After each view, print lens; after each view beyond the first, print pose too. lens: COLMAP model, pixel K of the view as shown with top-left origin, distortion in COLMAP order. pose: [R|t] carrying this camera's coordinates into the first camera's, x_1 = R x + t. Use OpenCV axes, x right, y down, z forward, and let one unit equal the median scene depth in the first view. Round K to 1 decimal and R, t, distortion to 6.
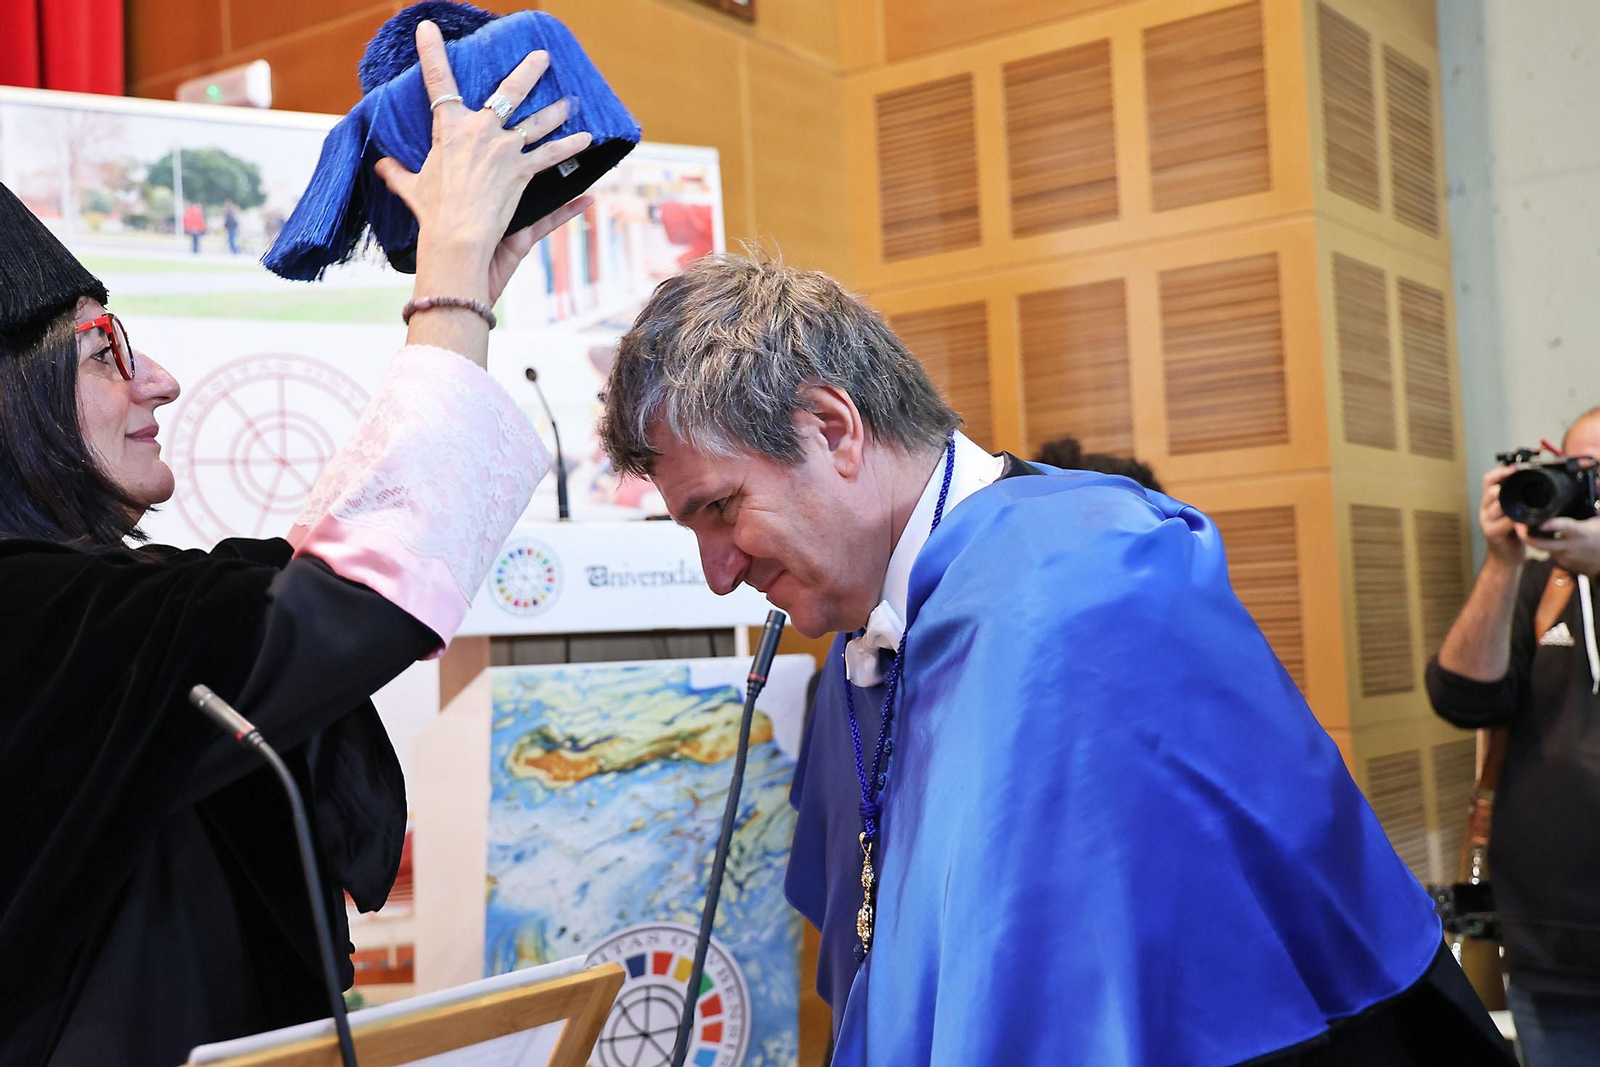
lens RADIAL K [[1956.8, 0, 792.3], [0, 1956.8, 528.7], [0, 0, 1]] dist [0.139047, 0.030269]
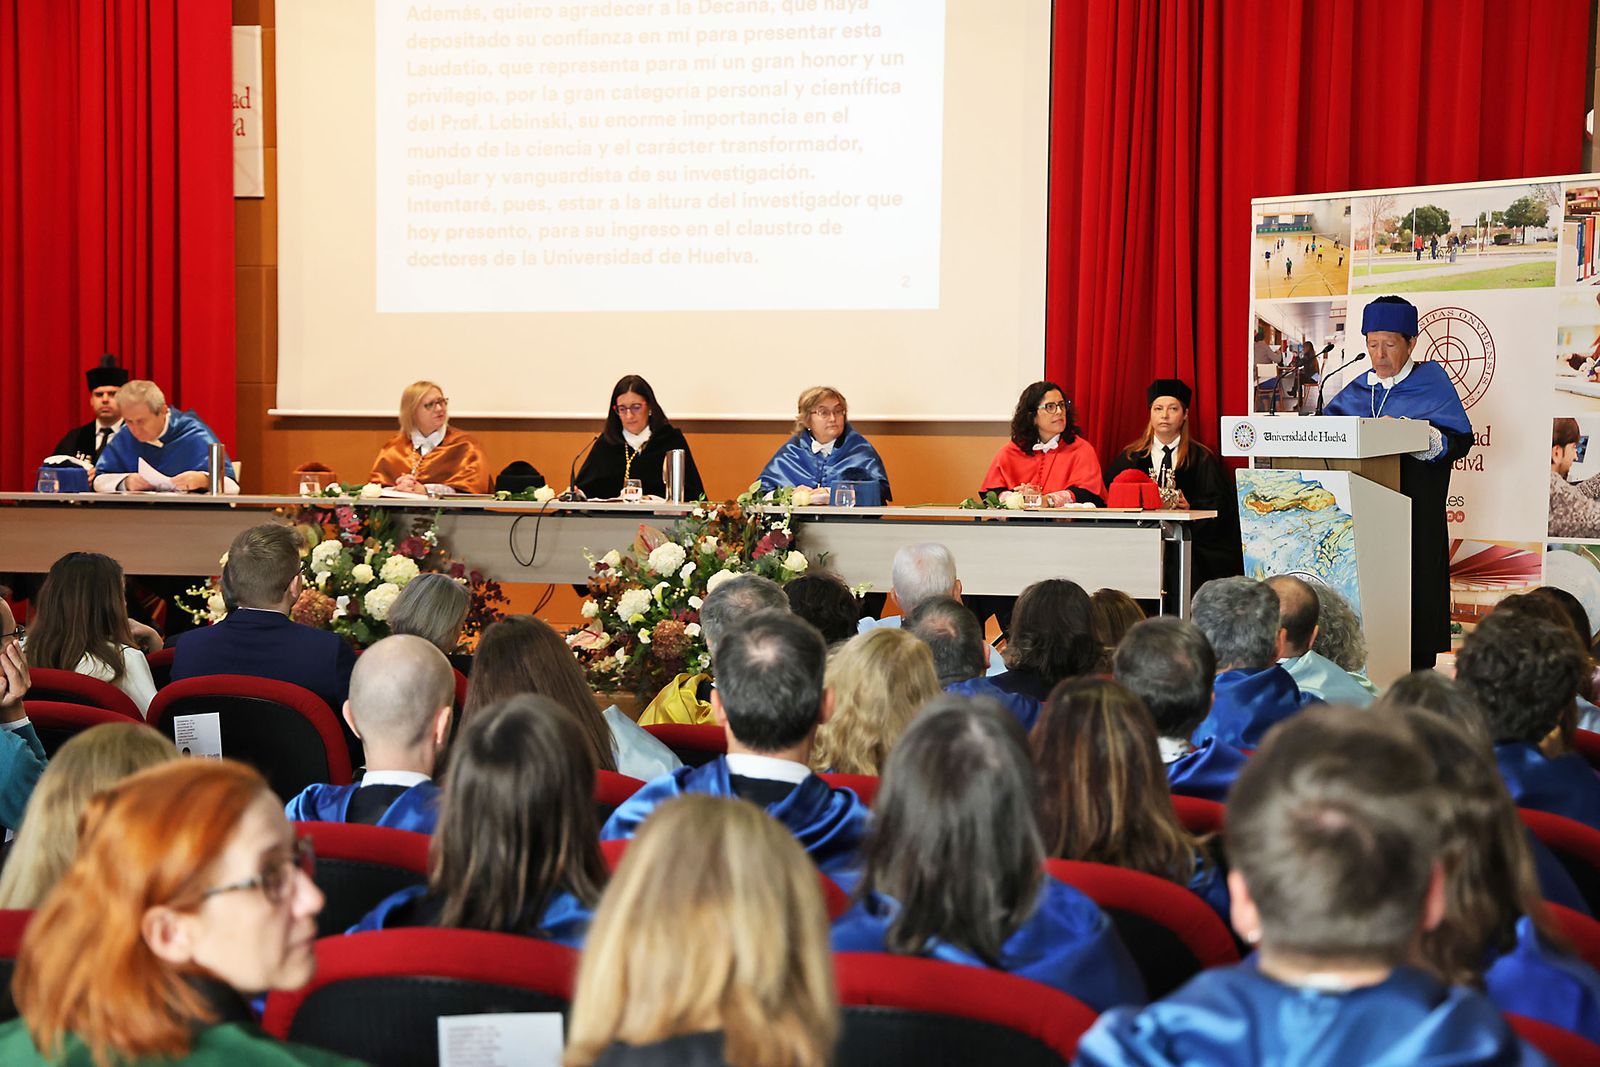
lens RADIAL K [[3132.5, 0, 800.0], [0, 3132.5, 533.5], [0, 0, 1]] dist [-0.017252, 3.179043]
pose [[0.340129, 0.076800, -0.937237, 2.512105], [0.033283, 0.995052, 0.093616, -0.179754], [0.939790, -0.063035, 0.335890, -0.701214]]
